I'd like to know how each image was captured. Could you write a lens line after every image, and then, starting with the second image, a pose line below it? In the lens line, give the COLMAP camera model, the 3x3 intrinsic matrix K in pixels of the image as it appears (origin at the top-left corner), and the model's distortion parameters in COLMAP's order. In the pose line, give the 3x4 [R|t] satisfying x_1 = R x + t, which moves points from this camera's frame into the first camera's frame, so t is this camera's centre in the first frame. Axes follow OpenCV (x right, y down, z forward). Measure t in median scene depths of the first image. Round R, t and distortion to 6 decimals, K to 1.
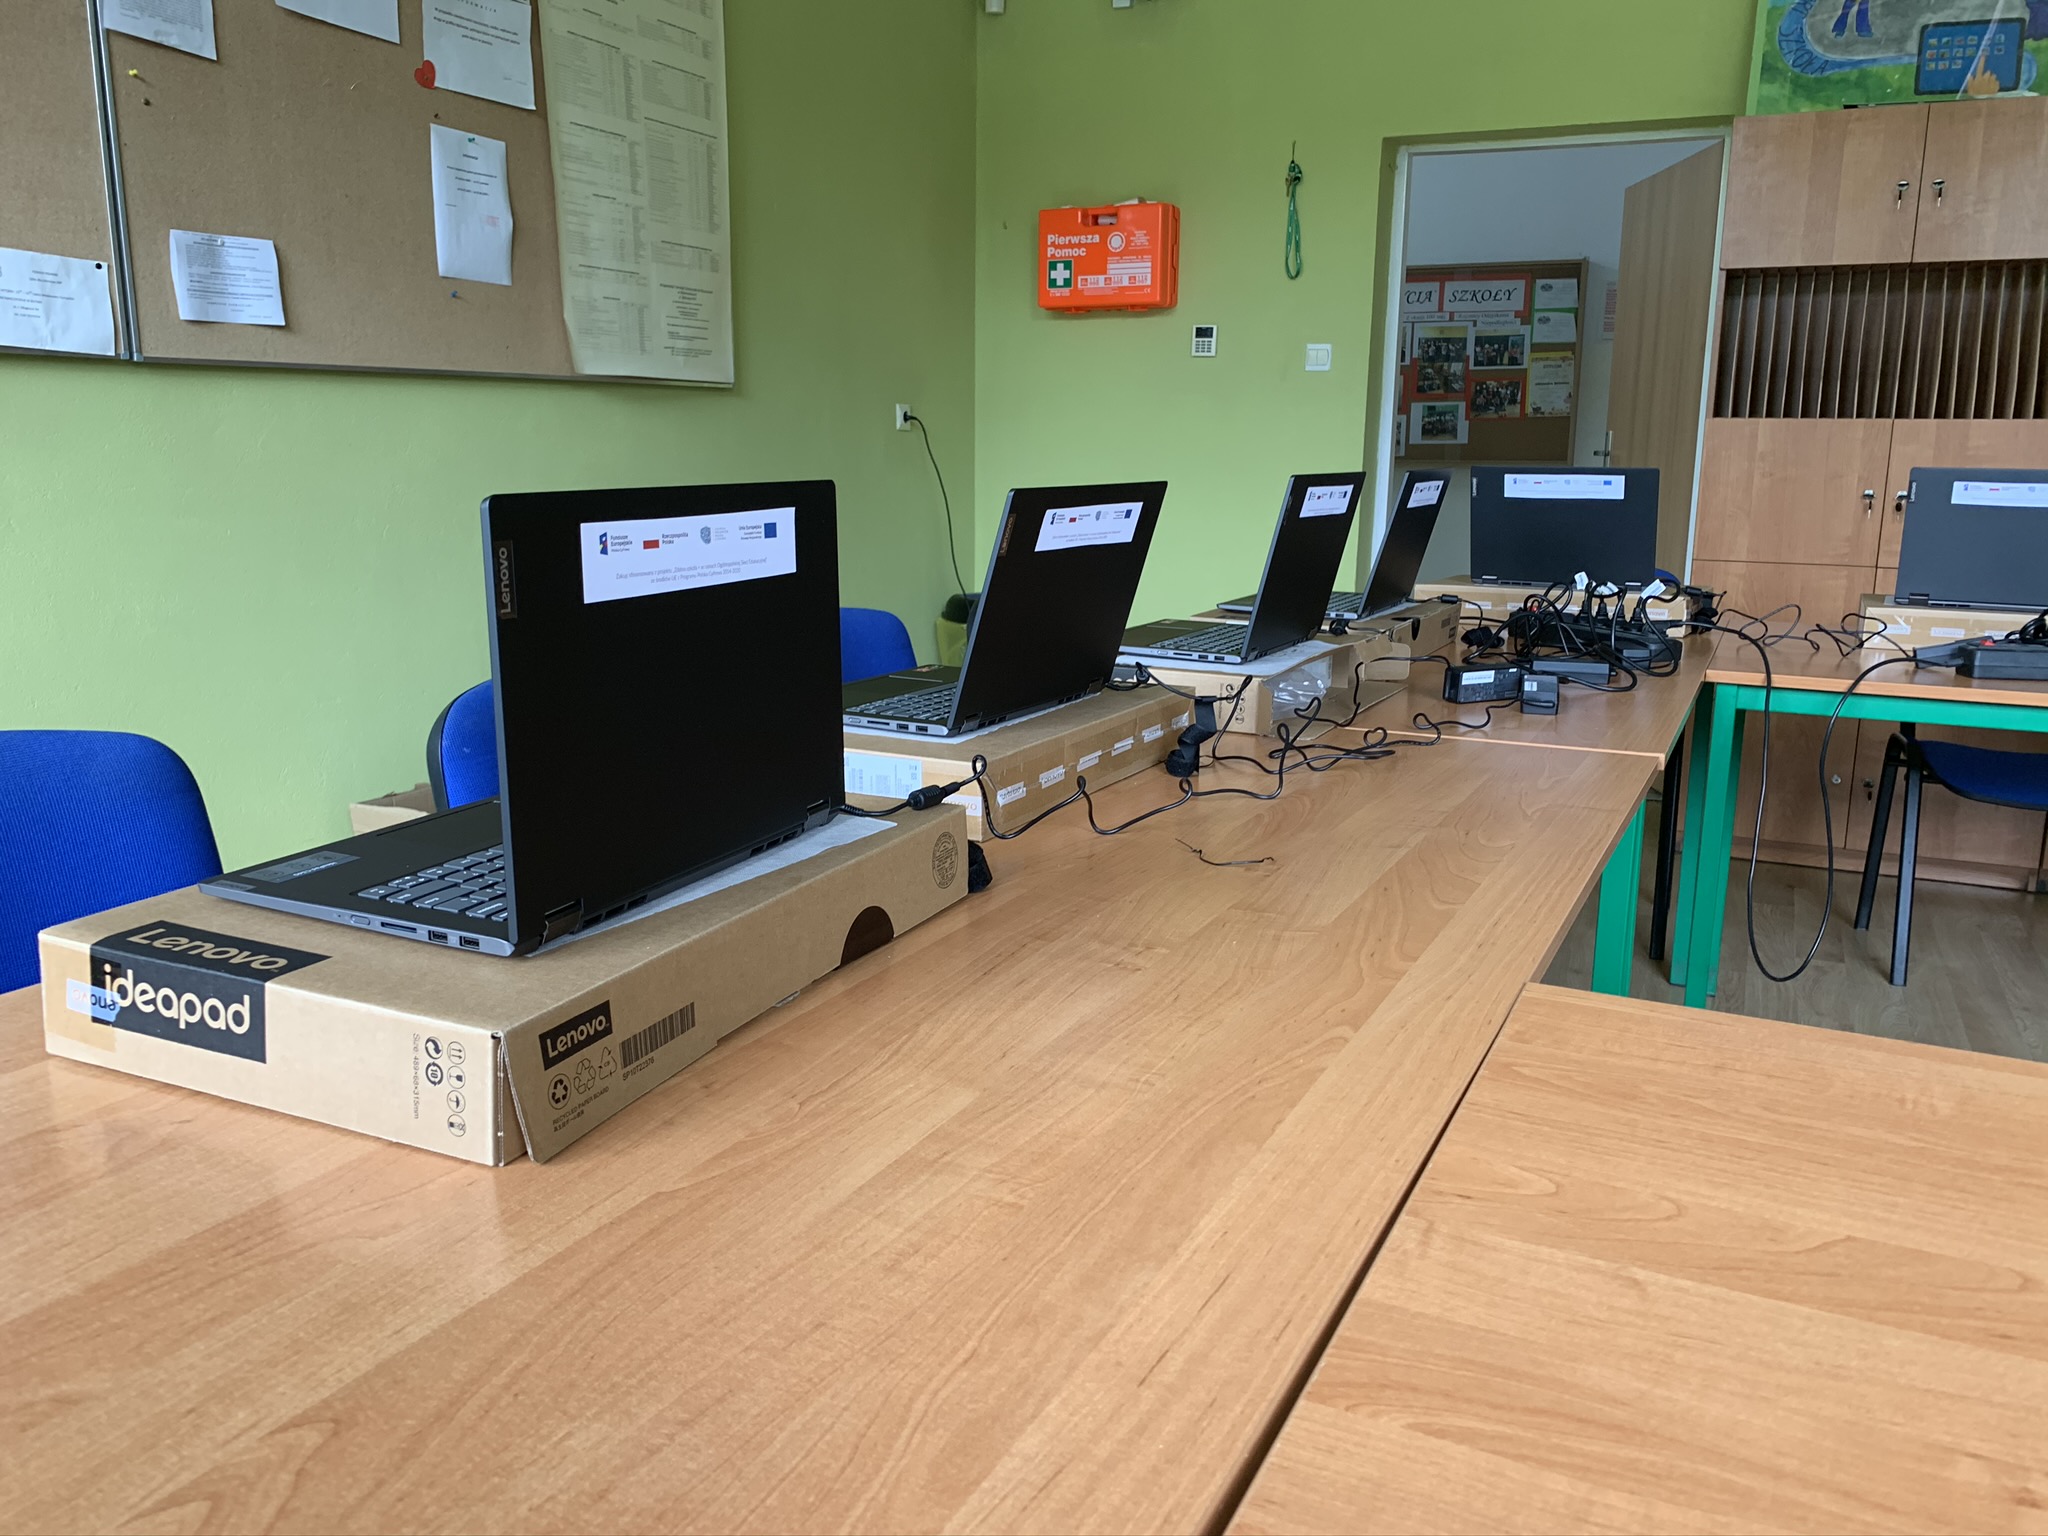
lens RADIAL K [[1556.9, 0, 1024.0], [0, 1556.9, 768.0], [0, 0, 1]] dist [0.071745, -0.010329]
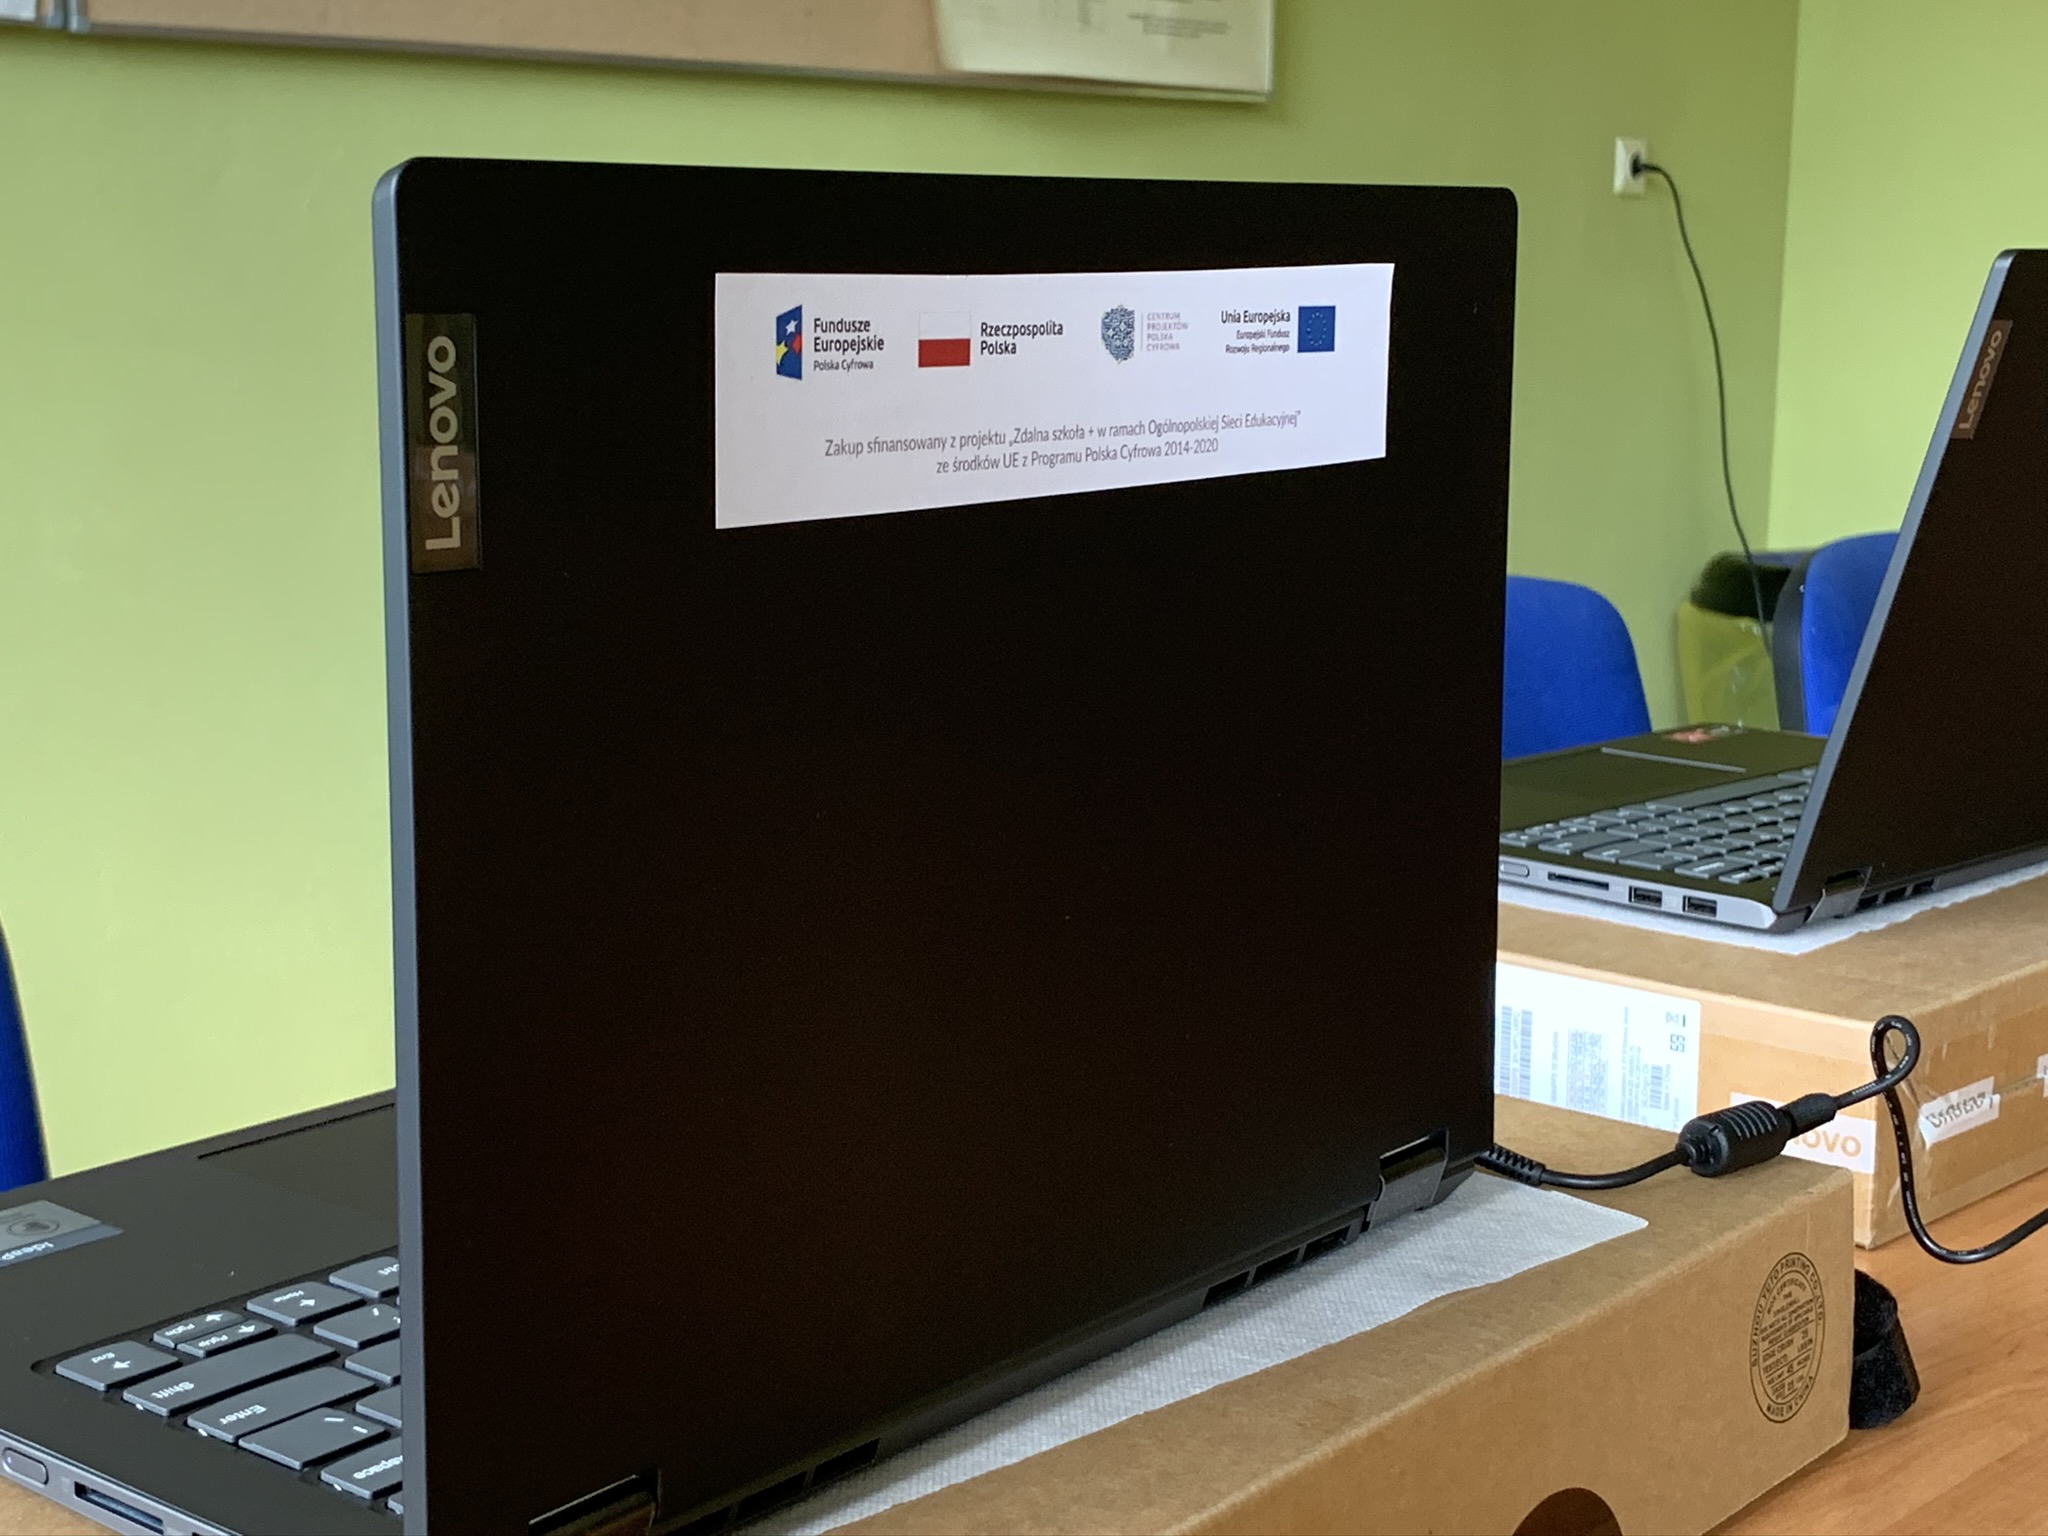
lens RADIAL K [[3228.4, 0, 1024.0], [0, 3228.4, 768.0], [0, 0, 1]] dist [0.129412, -0.022390]
pose [[0.968071, 0.047166, -0.246199, -0.031144], [-0.057702, 0.997694, -0.035750, -0.019924], [0.243945, 0.048814, 0.968560, 0.206394]]
